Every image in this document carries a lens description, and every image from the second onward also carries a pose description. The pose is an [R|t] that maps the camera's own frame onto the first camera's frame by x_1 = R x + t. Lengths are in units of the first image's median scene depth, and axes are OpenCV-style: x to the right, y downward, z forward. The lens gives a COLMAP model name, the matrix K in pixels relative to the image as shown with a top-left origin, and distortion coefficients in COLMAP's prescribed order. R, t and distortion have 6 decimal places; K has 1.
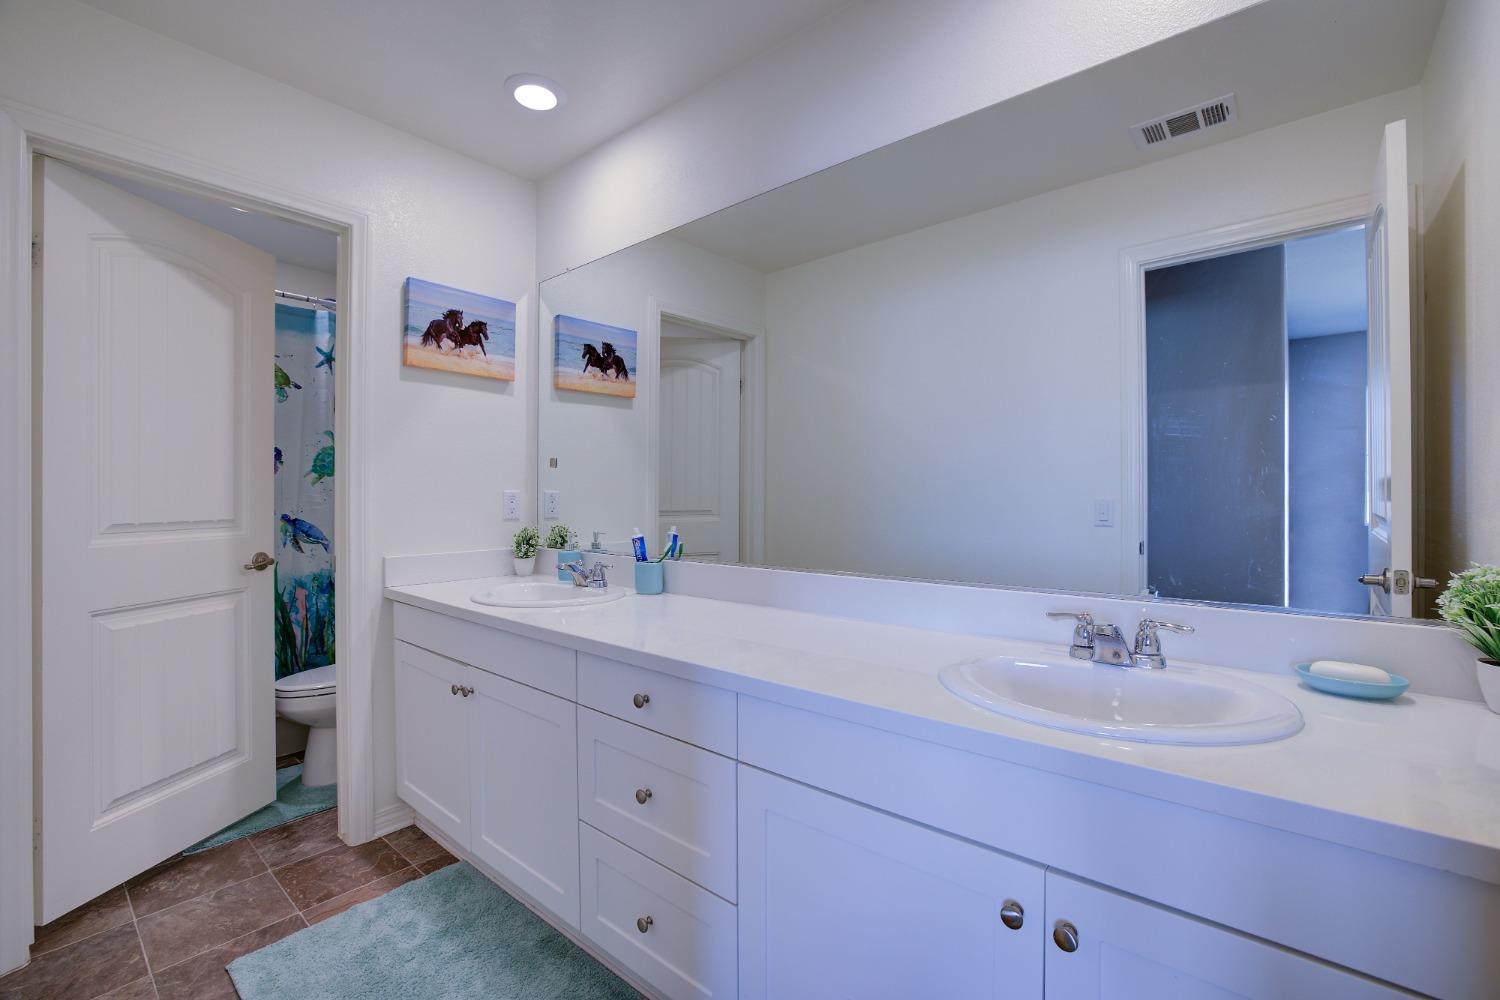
lens RADIAL K [[647.7, 0, 753.9], [0, 647.7, 494.2], [0, 0, 1]] dist [-0.038771, 0.008107]
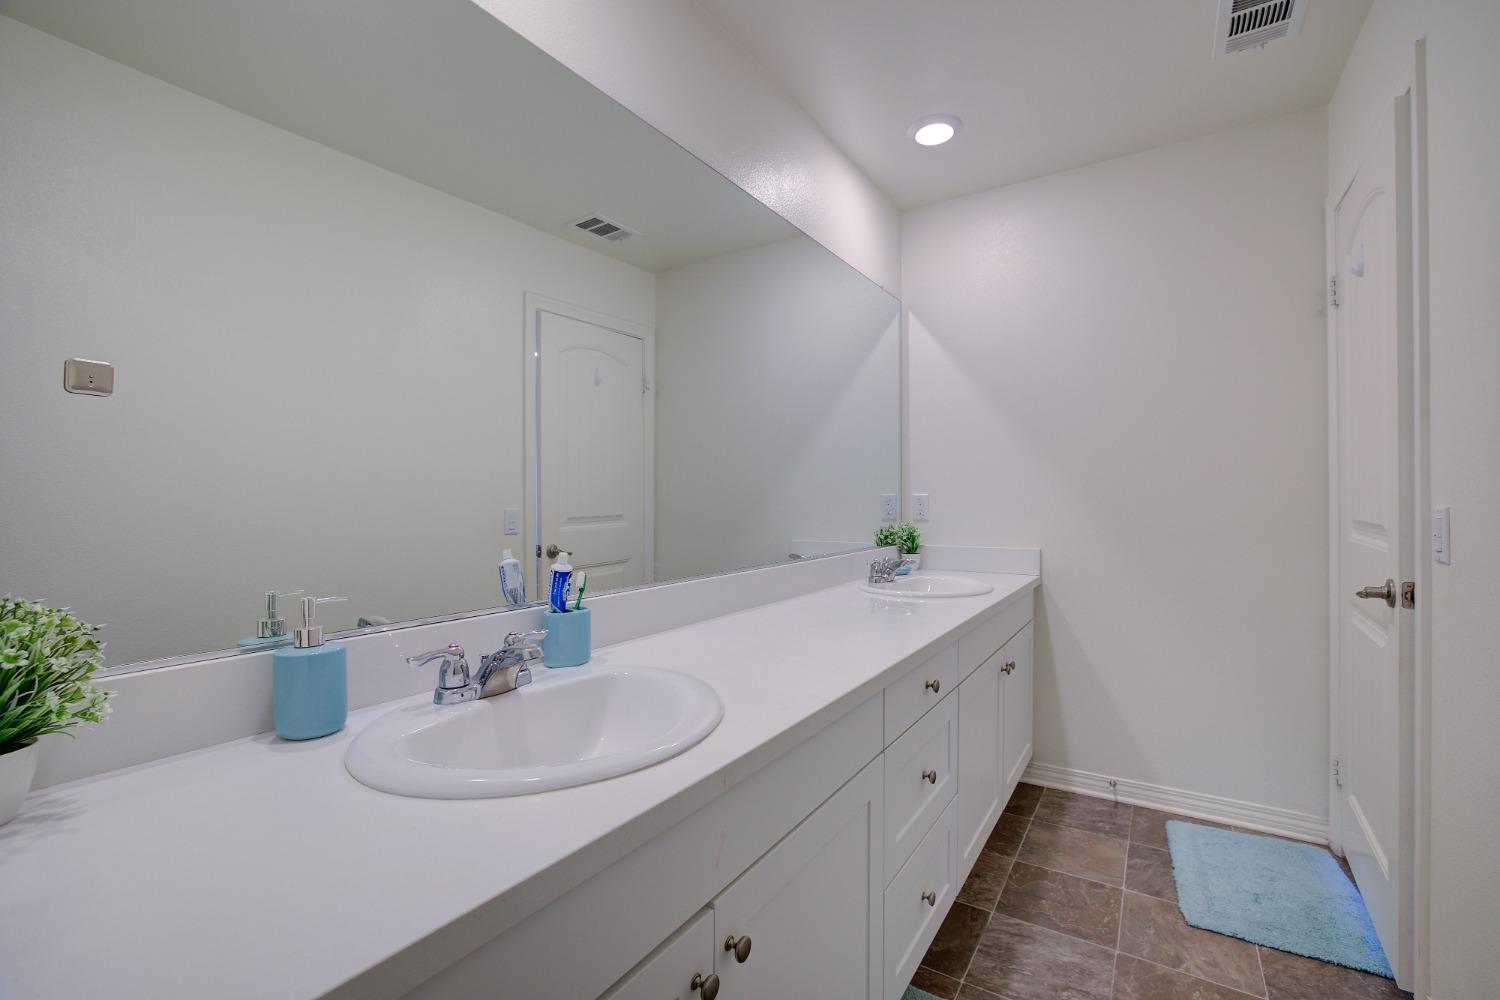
lens RADIAL K [[647.7, 0, 754.2], [0, 647.7, 499.5], [0, 0, 1]] dist [-0.038771, 0.008107]
pose [[-0.135605, -0.008946, 0.990723, -1.585042], [-0.001917, 0.999960, 0.008767, -0.004167], [-0.990761, -0.000711, -0.135617, 1.651274]]
